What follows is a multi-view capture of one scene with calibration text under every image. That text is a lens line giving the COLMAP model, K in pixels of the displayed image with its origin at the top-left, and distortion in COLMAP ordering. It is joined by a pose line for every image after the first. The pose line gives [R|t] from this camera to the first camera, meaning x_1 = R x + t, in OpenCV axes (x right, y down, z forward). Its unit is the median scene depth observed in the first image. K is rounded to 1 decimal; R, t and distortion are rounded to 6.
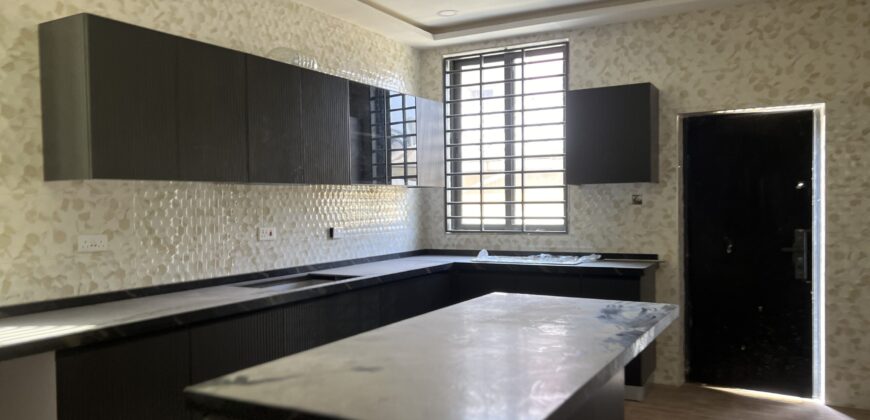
lens RADIAL K [[657.5, 0, 426.2], [0, 657.5, 220.2], [0, 0, 1]] dist [0.042883, -0.046329]
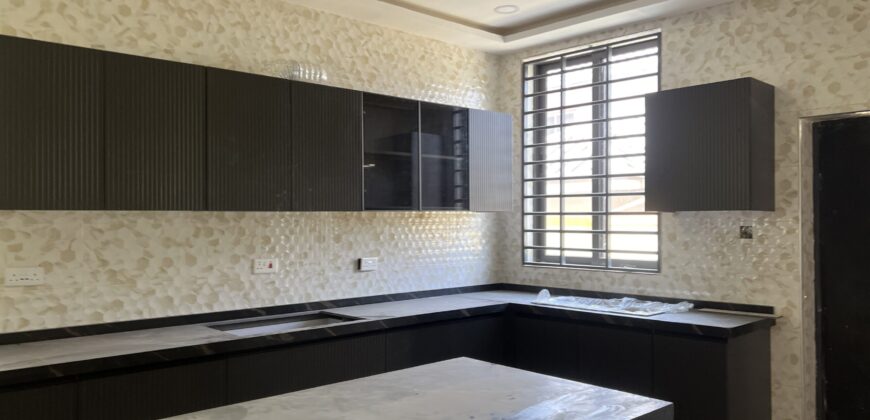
lens RADIAL K [[657.5, 0, 448.6], [0, 657.5, 213.1], [0, 0, 1]] dist [0.042883, -0.046329]
pose [[0.955975, 0.008373, -0.293330, 0.234068], [-0.018444, 0.999331, -0.031585, -0.024704], [0.292869, 0.035605, 0.955489, 0.189161]]
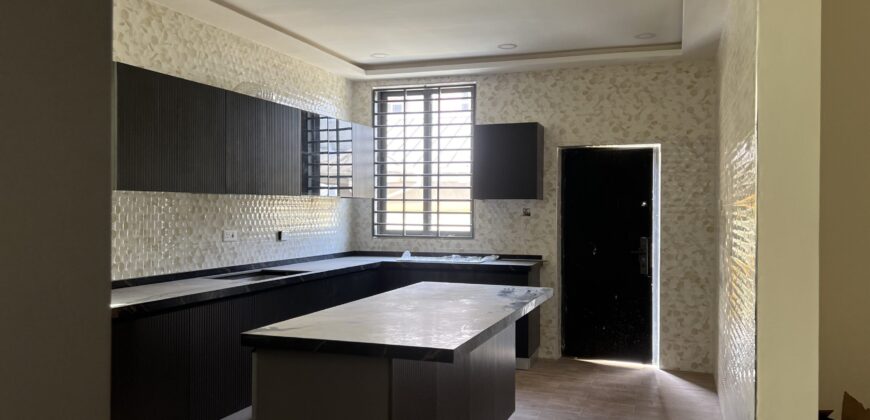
lens RADIAL K [[657.5, 0, 454.3], [0, 657.5, 211.3], [0, 0, 1]] dist [0.042883, -0.046329]
pose [[0.981053, 0.018964, 0.192810, -0.066621], [-0.014517, 0.999596, -0.024453, -0.000022], [-0.193195, 0.021191, 0.980931, -0.230021]]
